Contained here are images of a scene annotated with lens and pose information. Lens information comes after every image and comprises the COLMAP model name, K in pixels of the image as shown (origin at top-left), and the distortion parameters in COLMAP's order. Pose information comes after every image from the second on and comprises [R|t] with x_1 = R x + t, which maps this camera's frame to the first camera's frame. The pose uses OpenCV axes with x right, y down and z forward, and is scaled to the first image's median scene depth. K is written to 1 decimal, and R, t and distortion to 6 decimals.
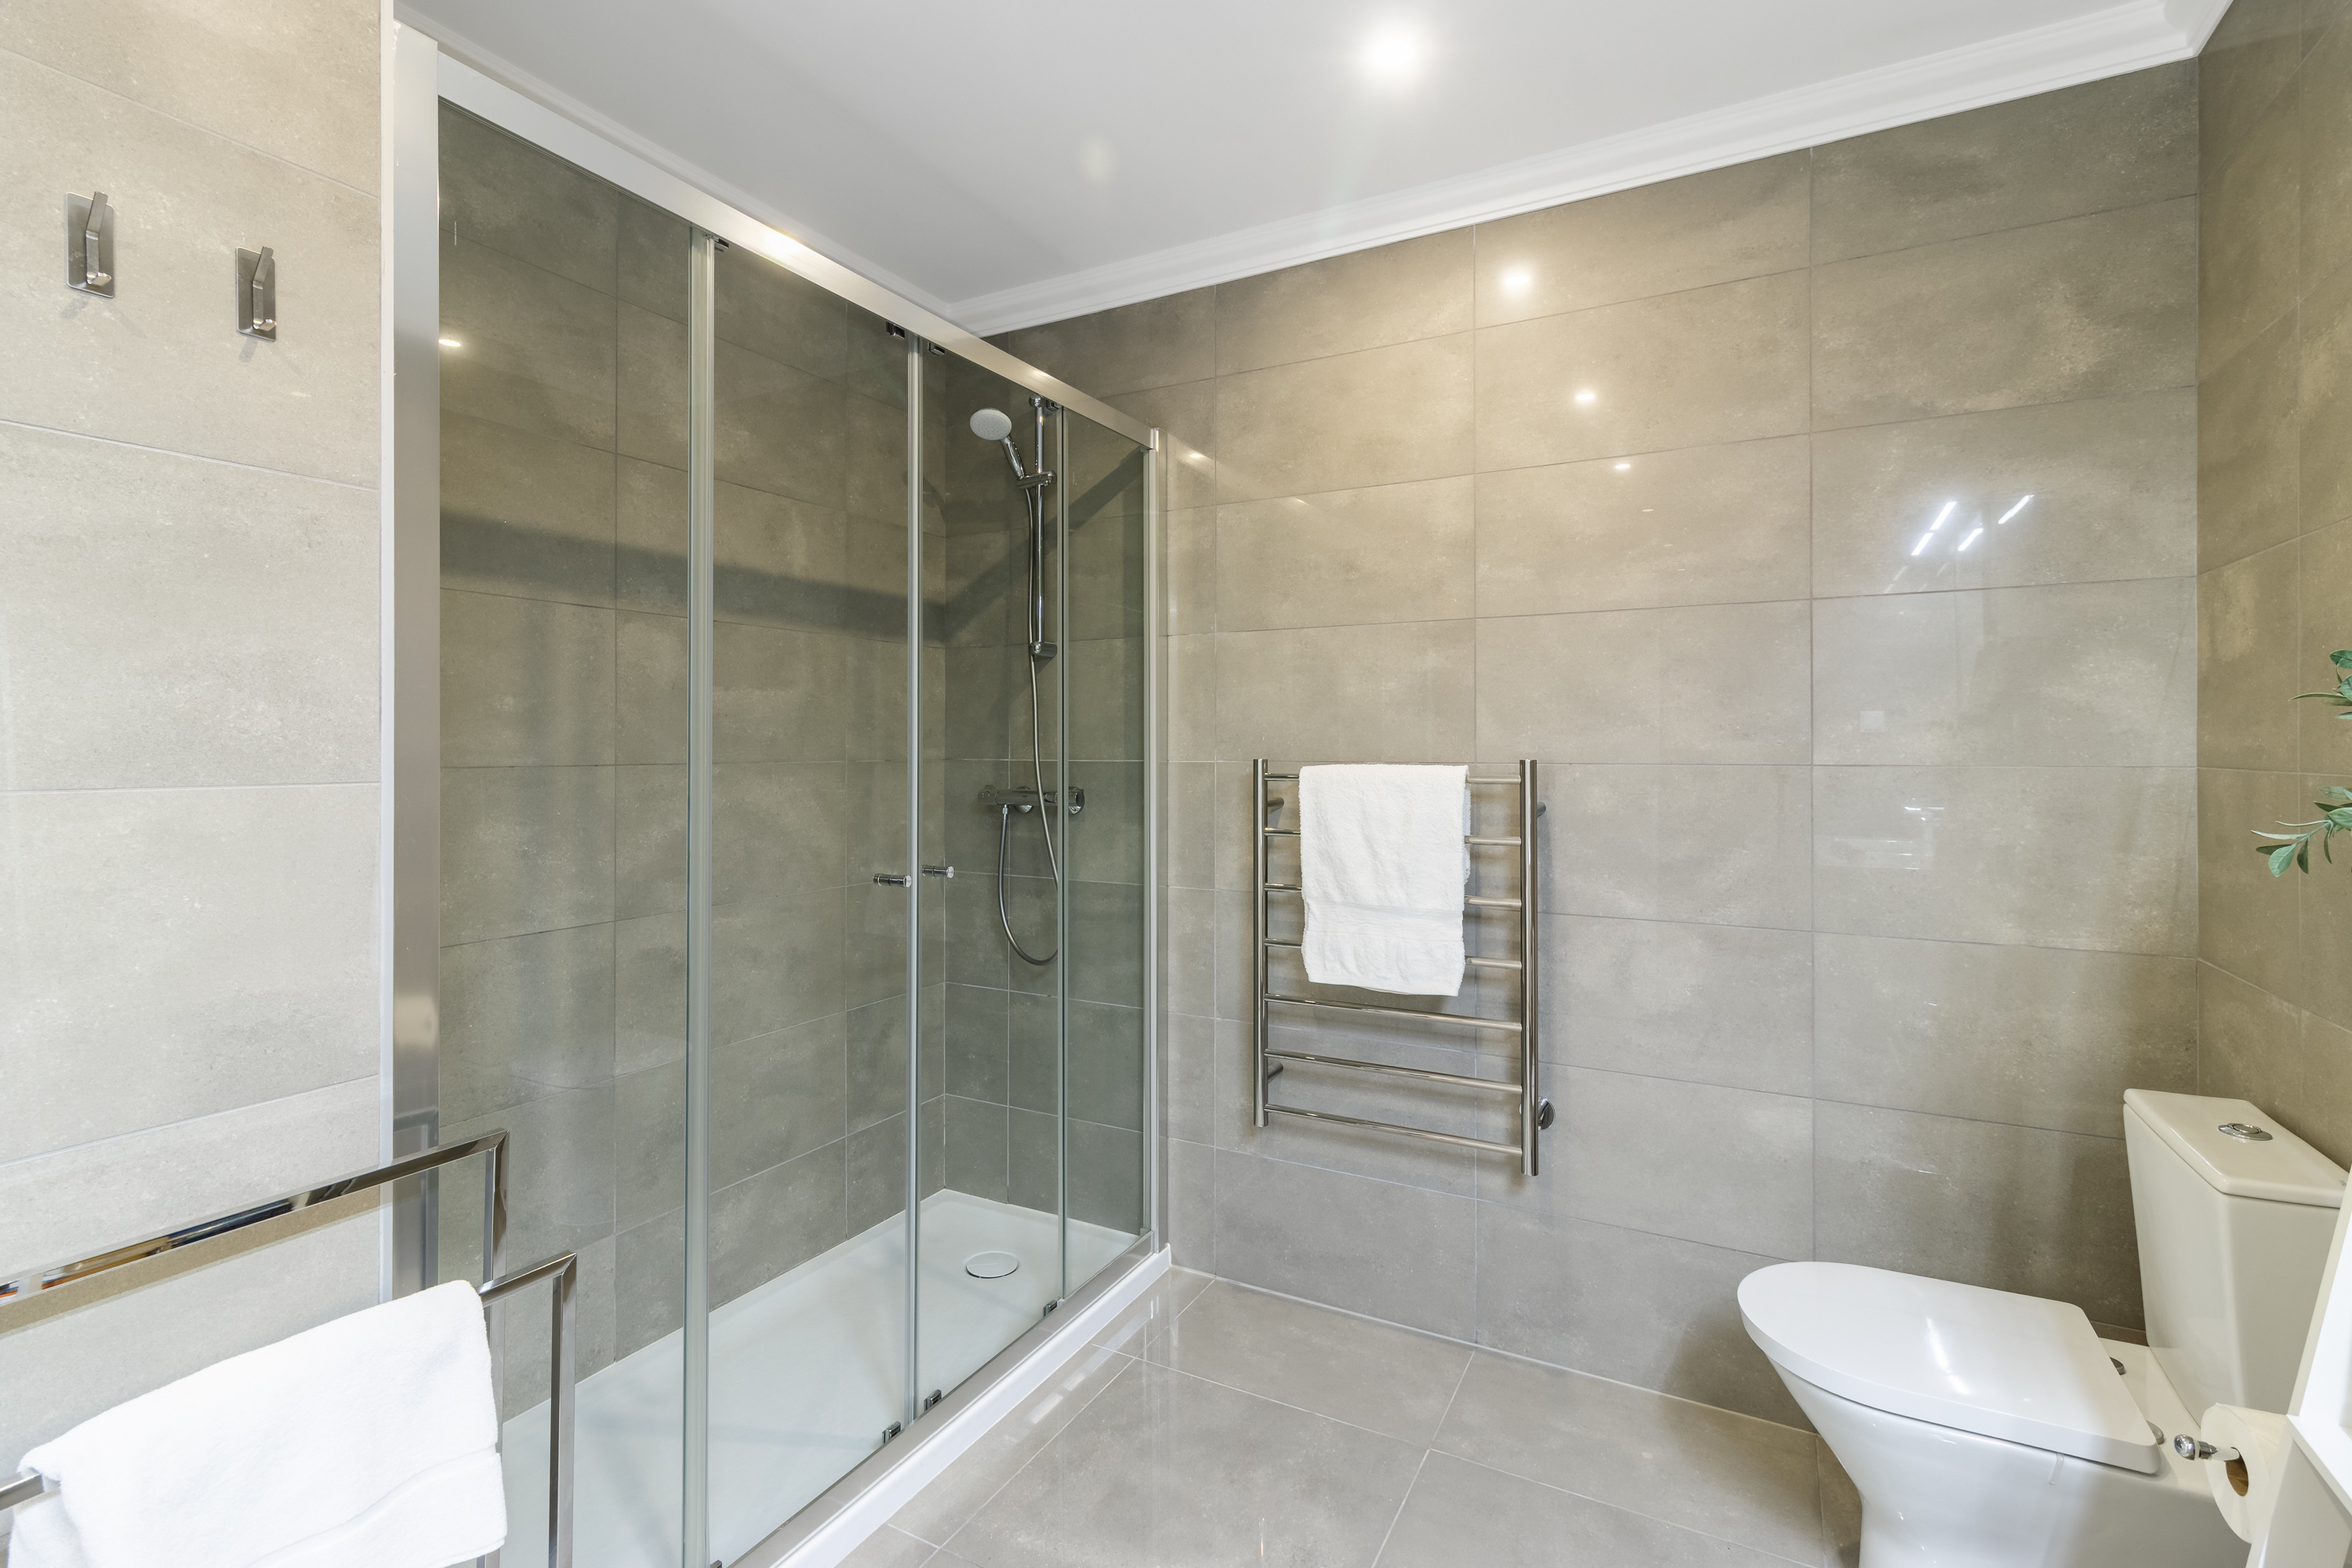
lens RADIAL K [[1091.0, 0, 1152.5], [0, 1091.0, 752.6], [0, 0, 1]] dist [0.006109, 0.002227]
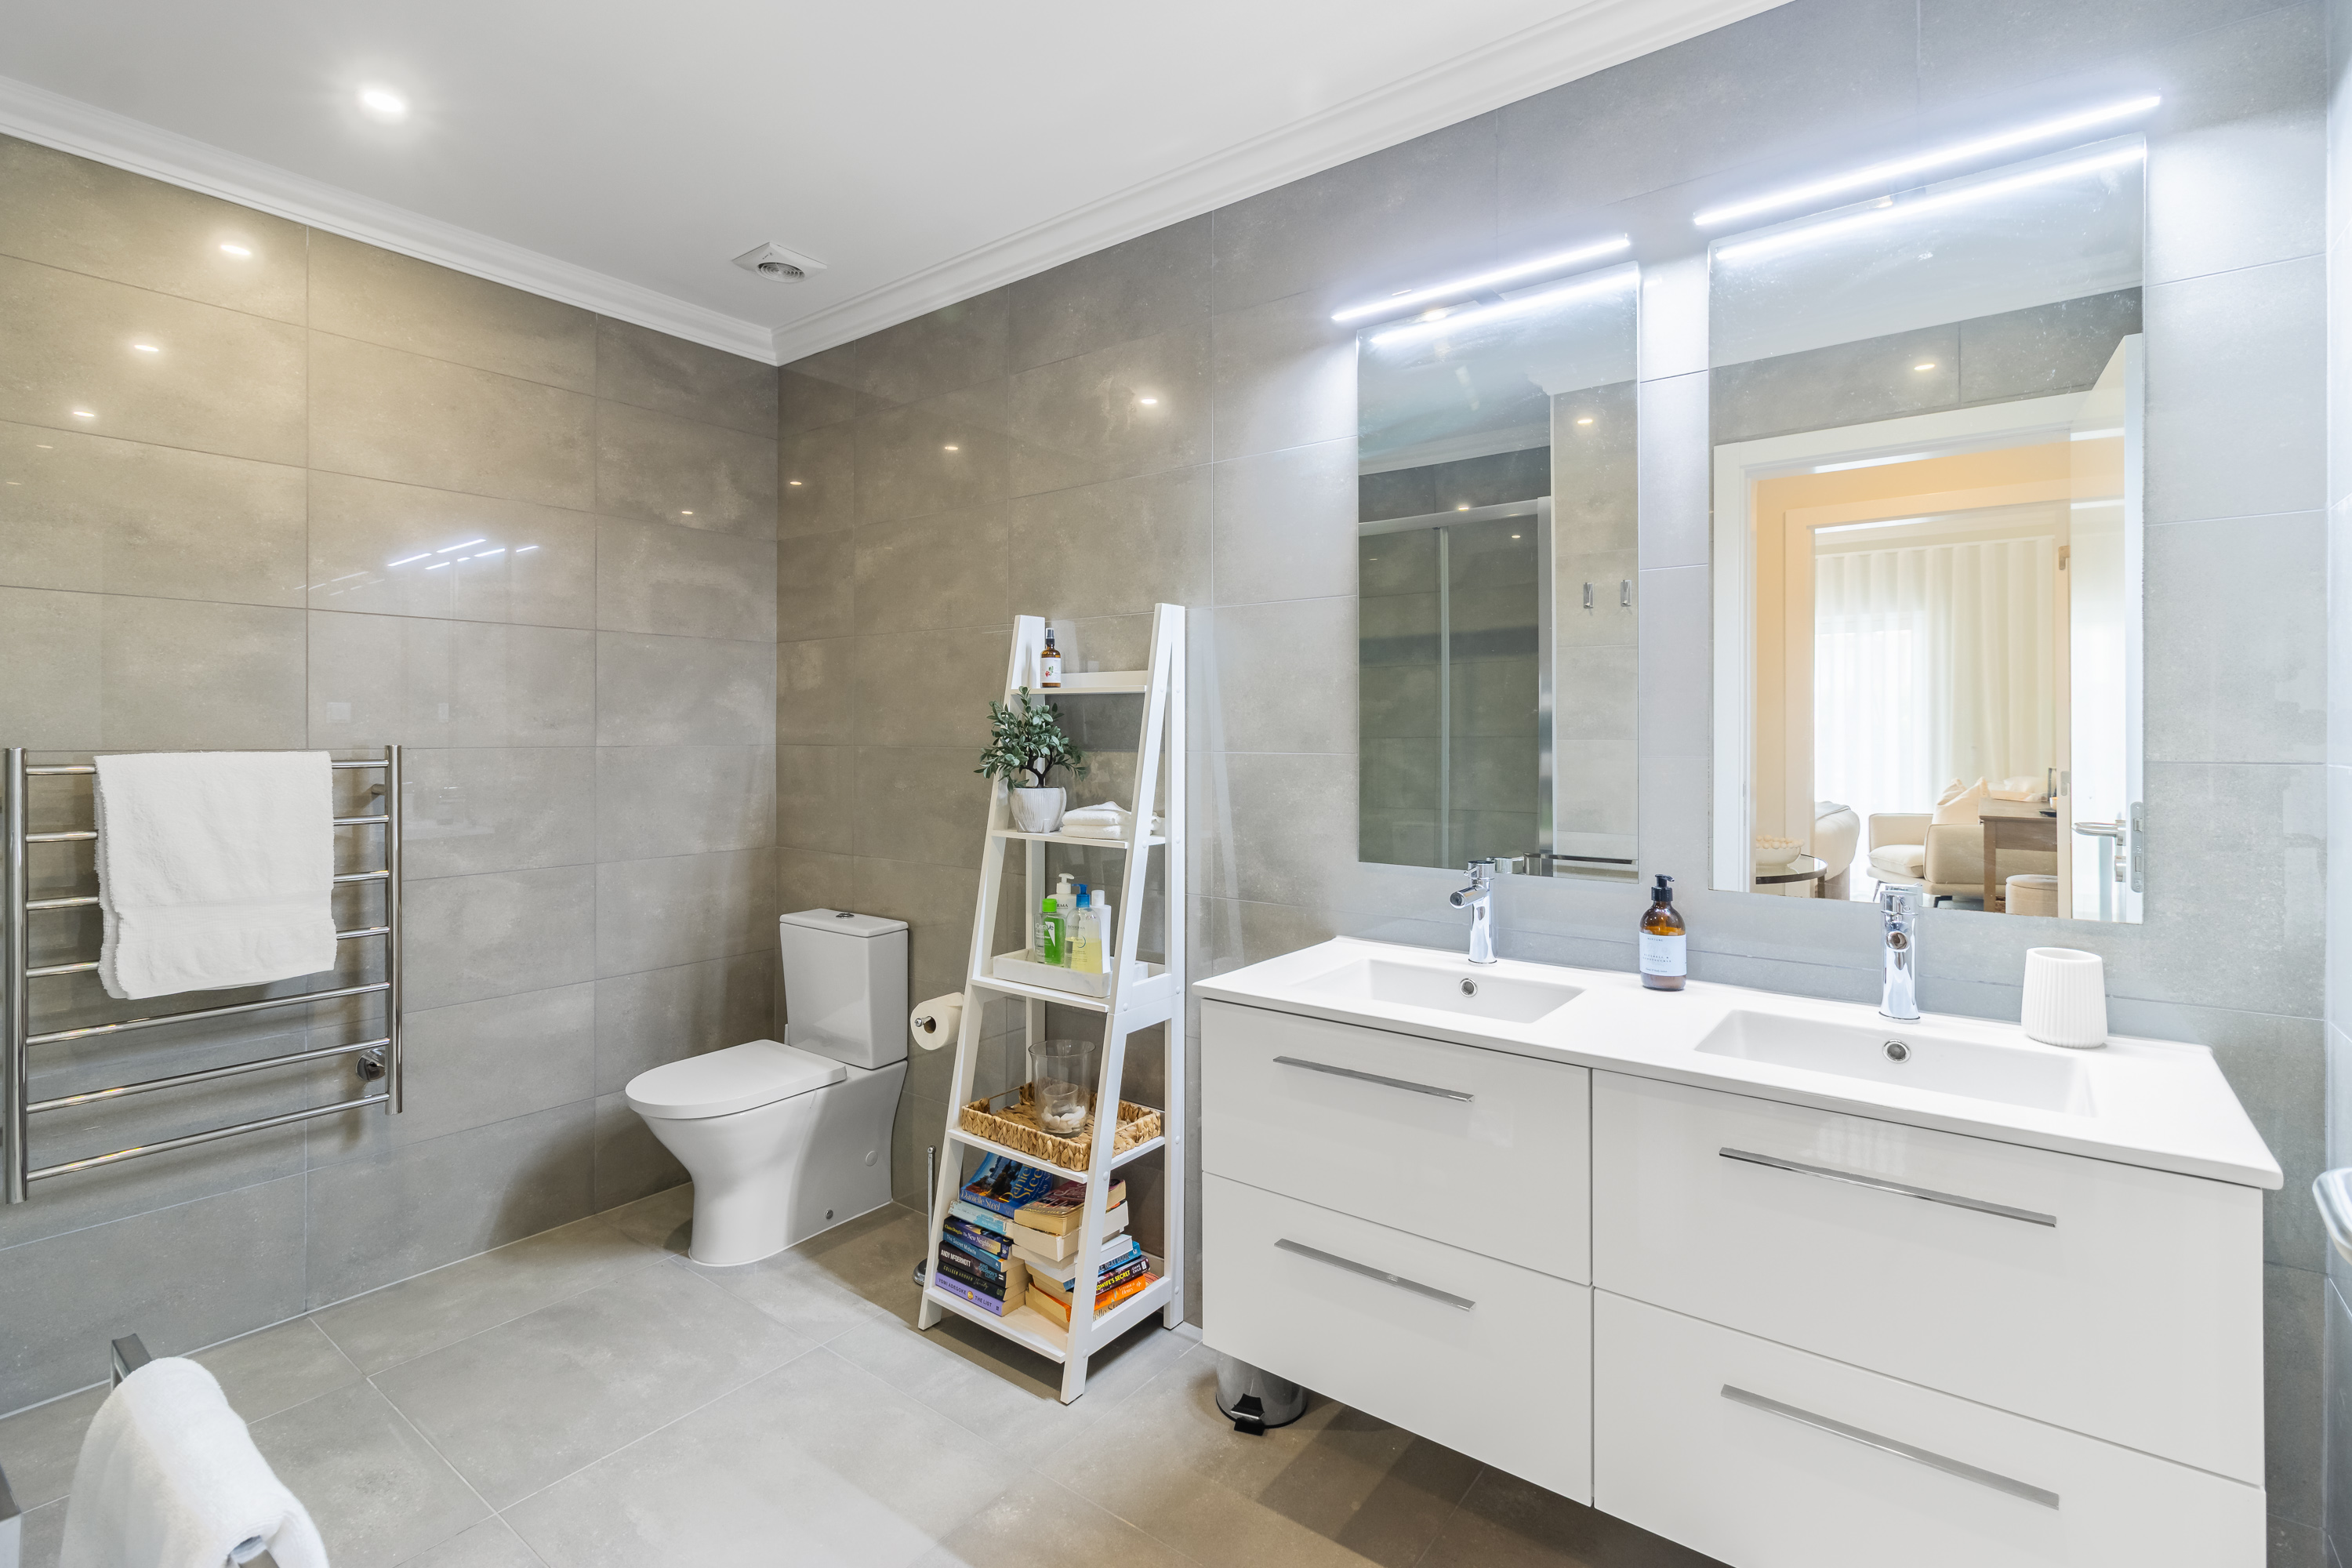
lens RADIAL K [[1091.0, 0, 1154.7], [0, 1091.0, 773.6], [0, 0, 1]] dist [0.006109, 0.002227]
pose [[0.166323, -0.034814, 0.985457, -0.655313], [0.004384, 0.999393, 0.034566, 0.000442], [-0.986062, -0.001429, 0.166374, 0.043059]]
